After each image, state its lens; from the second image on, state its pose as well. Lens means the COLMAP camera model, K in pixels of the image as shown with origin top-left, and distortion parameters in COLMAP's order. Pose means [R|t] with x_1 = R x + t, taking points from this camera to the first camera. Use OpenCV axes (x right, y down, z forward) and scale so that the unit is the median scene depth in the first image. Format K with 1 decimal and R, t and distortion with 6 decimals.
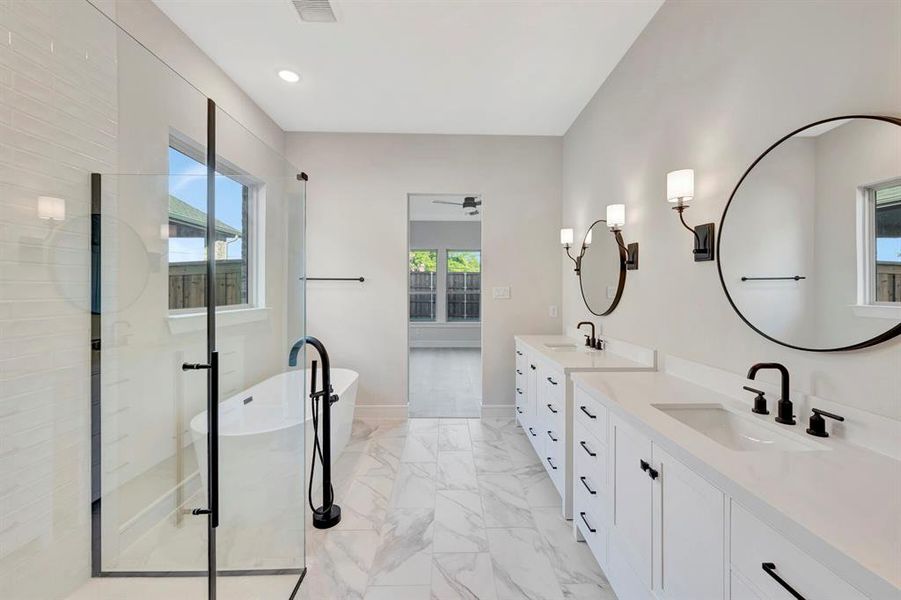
lens RADIAL K [[363.1, 0, 452.8], [0, 363.1, 296.0], [0, 0, 1]] dist [0.001305, 0.000158]
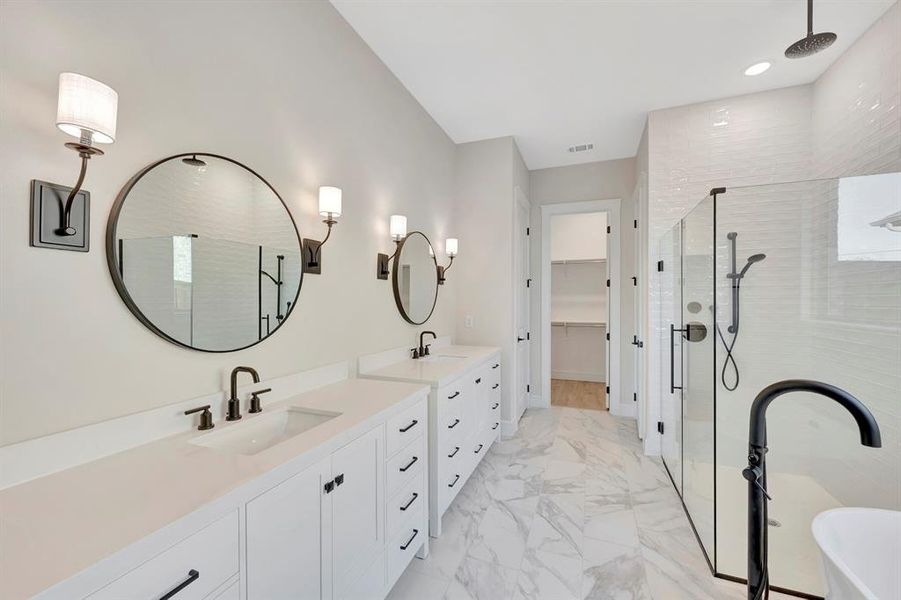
lens RADIAL K [[356.9, 0, 456.0], [0, 356.9, 302.2], [0, 0, 1]] dist [0.000756, -0.000031]
pose [[-0.926225, -0.005291, 0.376934, -0.093647], [0.001538, 0.999840, 0.017814, -0.027661], [-0.376968, 0.017079, -0.926069, 1.918545]]
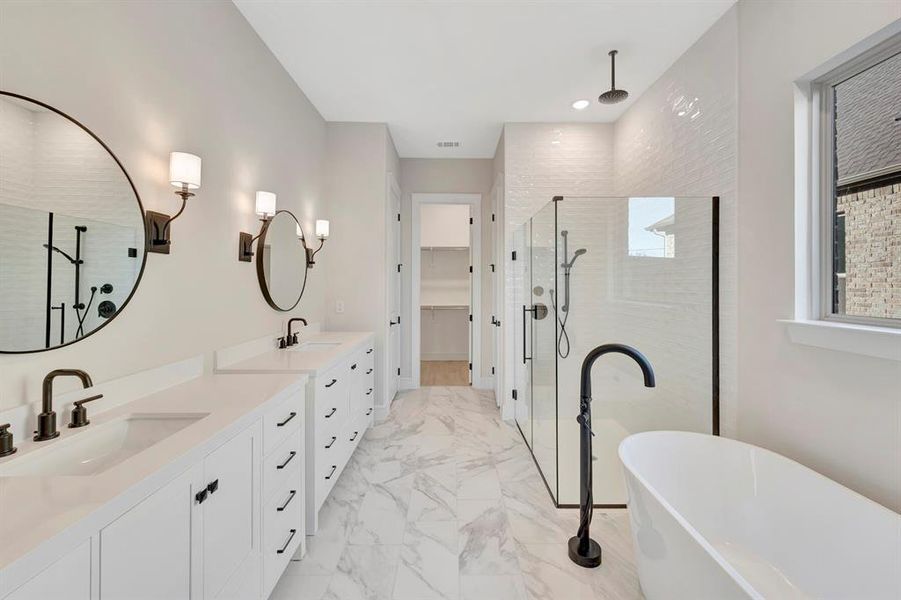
lens RADIAL K [[361.2, 0, 455.1], [0, 361.2, 281.8], [0, 0, 1]] dist [0.000186, -0.000033]
pose [[-0.999926, -0.004341, 0.011371, -0.053931], [-0.004292, 0.999982, 0.004305, -0.029763], [-0.011389, 0.004256, -0.999926, 1.979187]]
